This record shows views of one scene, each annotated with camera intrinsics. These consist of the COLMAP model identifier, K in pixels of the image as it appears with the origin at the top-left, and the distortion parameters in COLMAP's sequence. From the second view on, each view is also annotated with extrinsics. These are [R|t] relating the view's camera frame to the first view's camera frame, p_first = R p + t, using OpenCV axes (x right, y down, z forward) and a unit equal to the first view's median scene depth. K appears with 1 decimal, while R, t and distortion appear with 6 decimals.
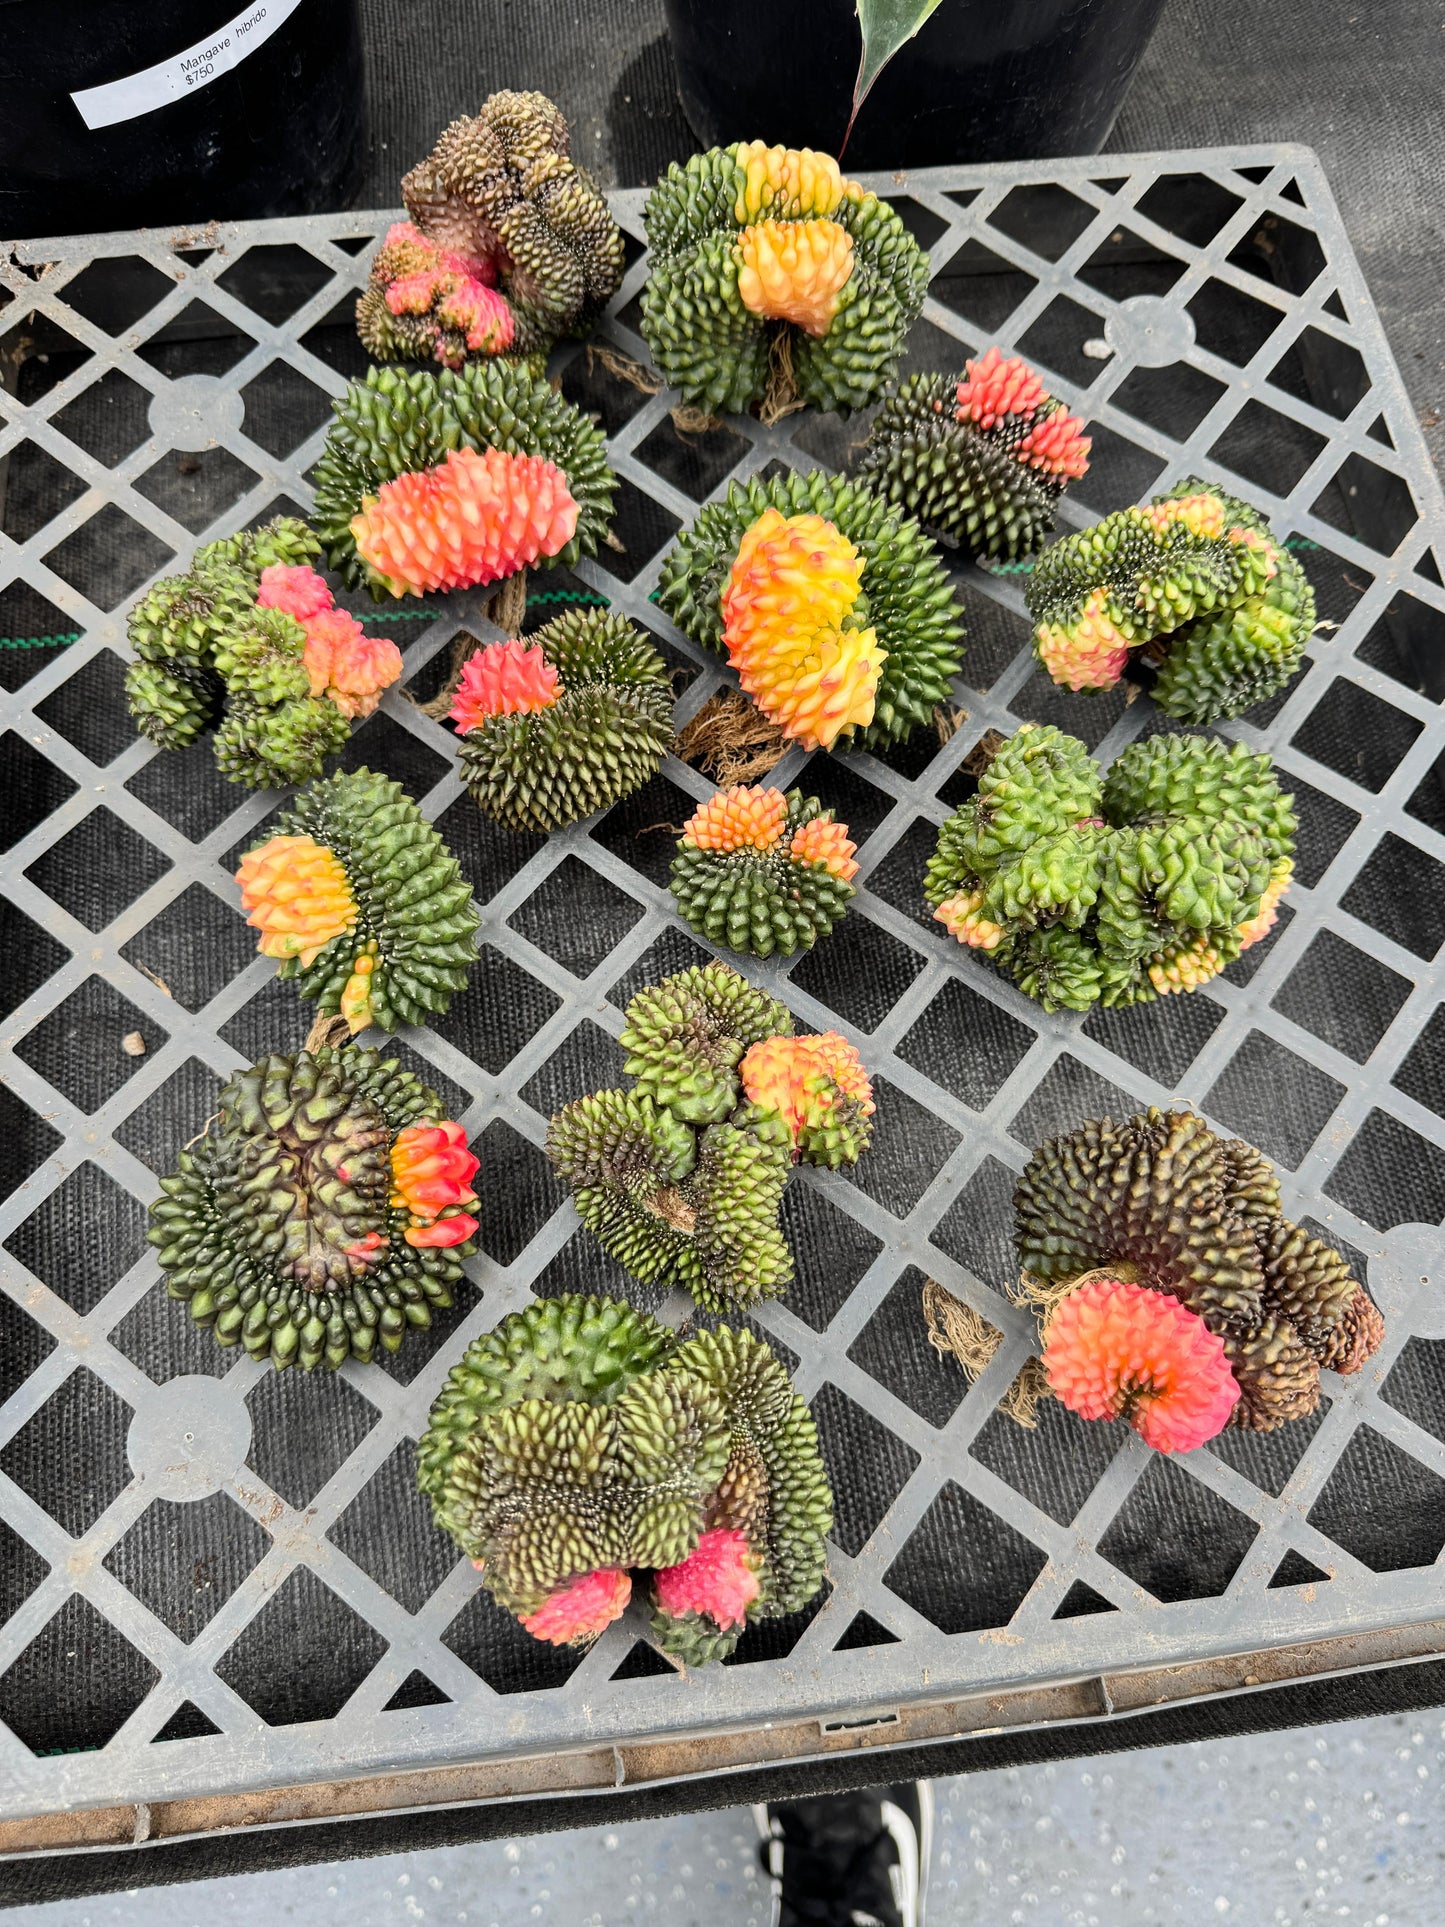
lens RADIAL K [[1430.2, 0, 728.0], [0, 1430.2, 972.4], [0, 0, 1]] dist [-0.008482, -0.024931]
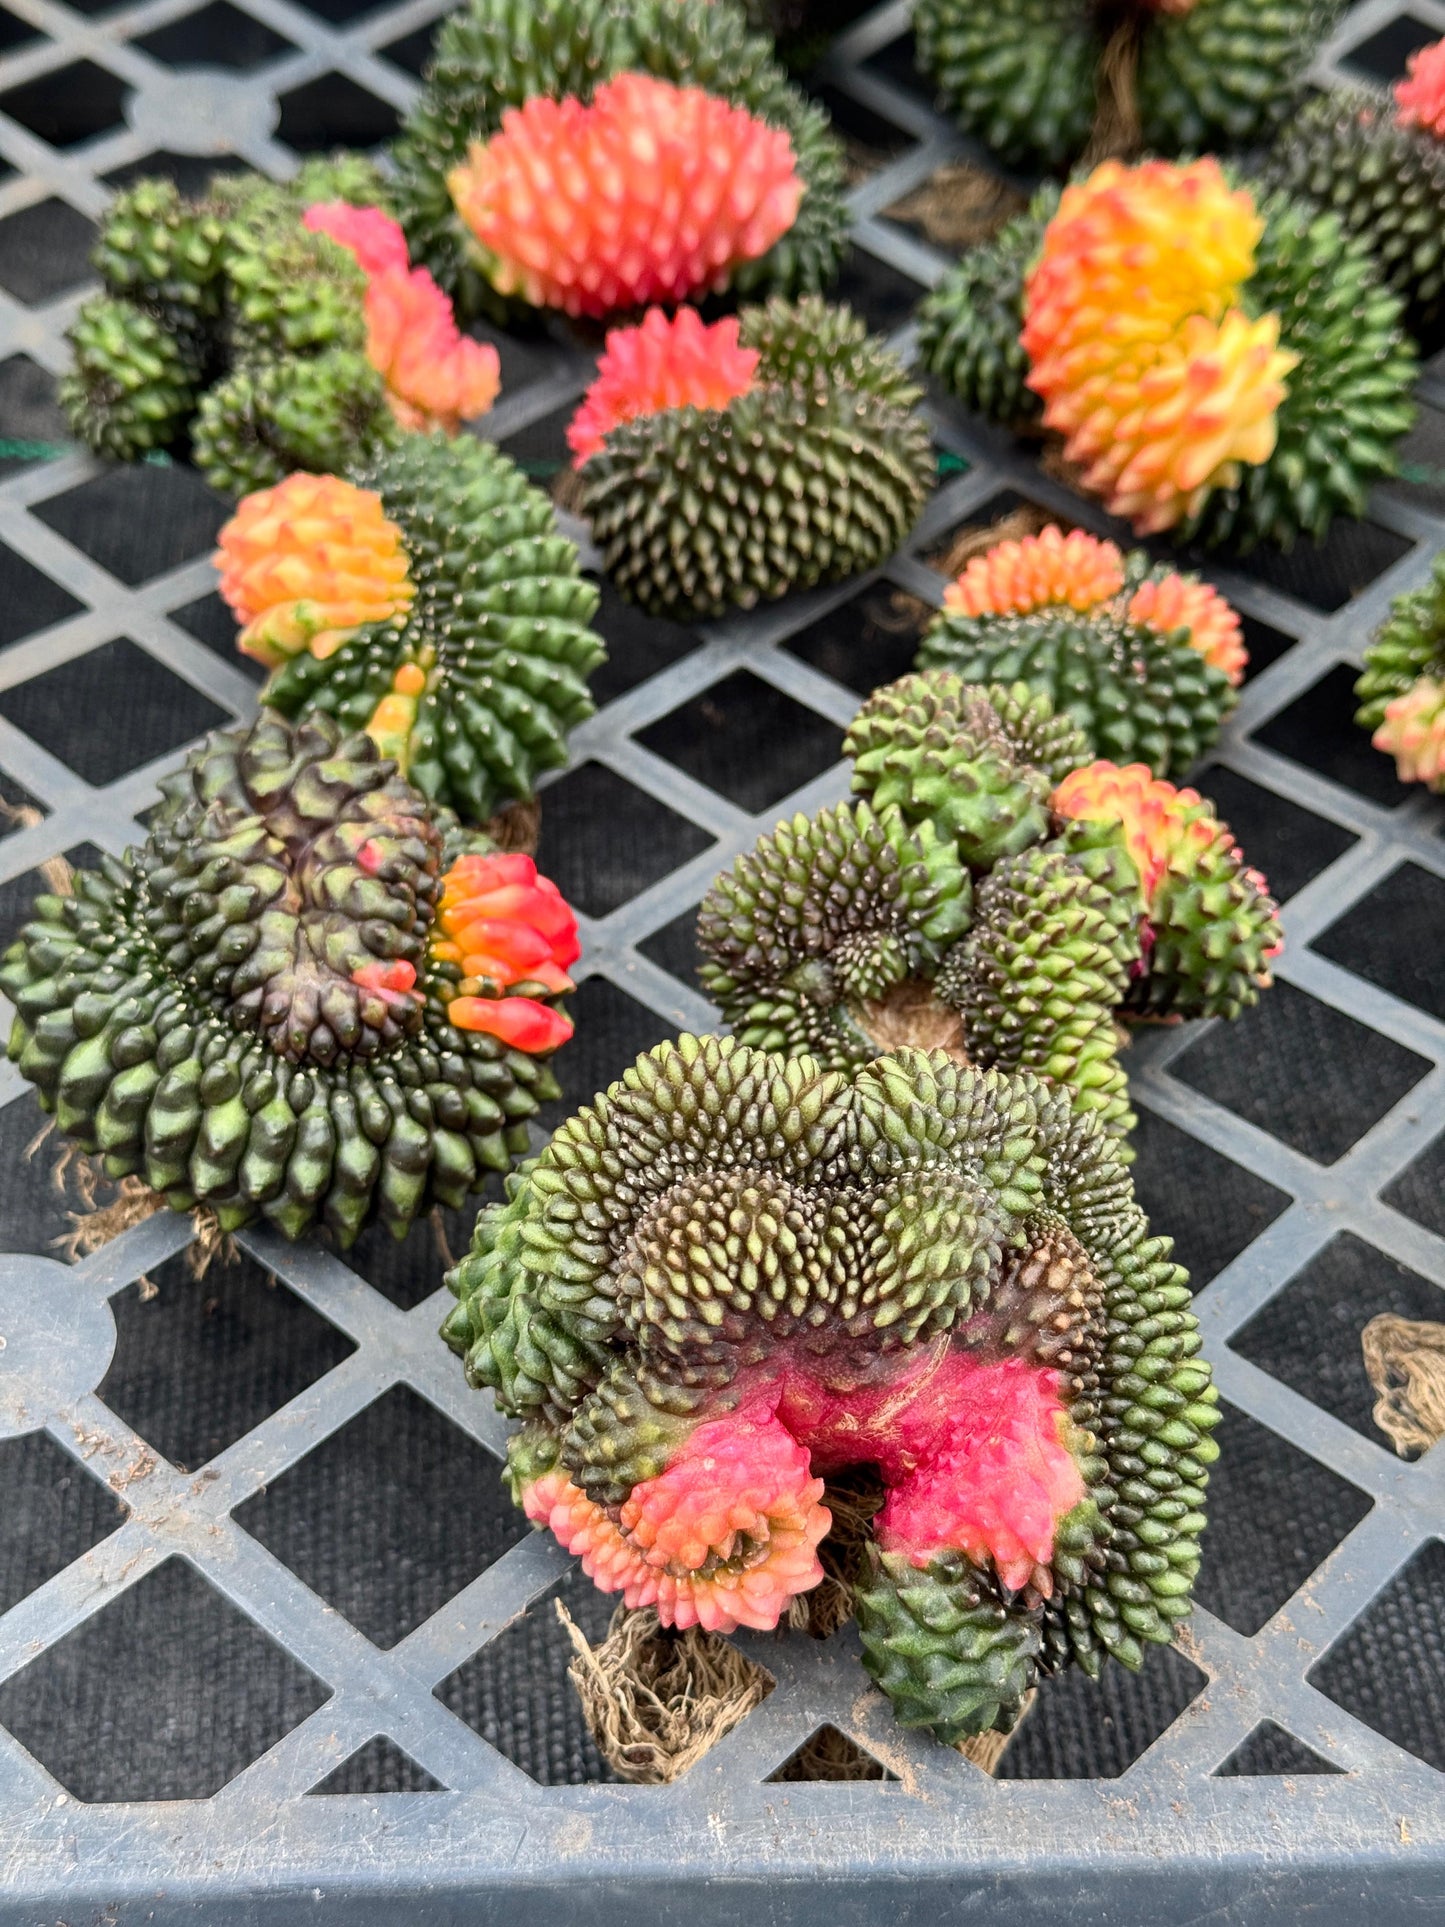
lens RADIAL K [[2879.9, 0, 700.5], [0, 2879.9, 983.7], [0, 0, 1]] dist [0.085573, 0.000000]
pose [[0.996281, 0.066383, -0.054934, -0.057214], [-0.083086, 0.909025, -0.408375, 0.557186], [0.022827, 0.411420, 0.911160, -0.038482]]
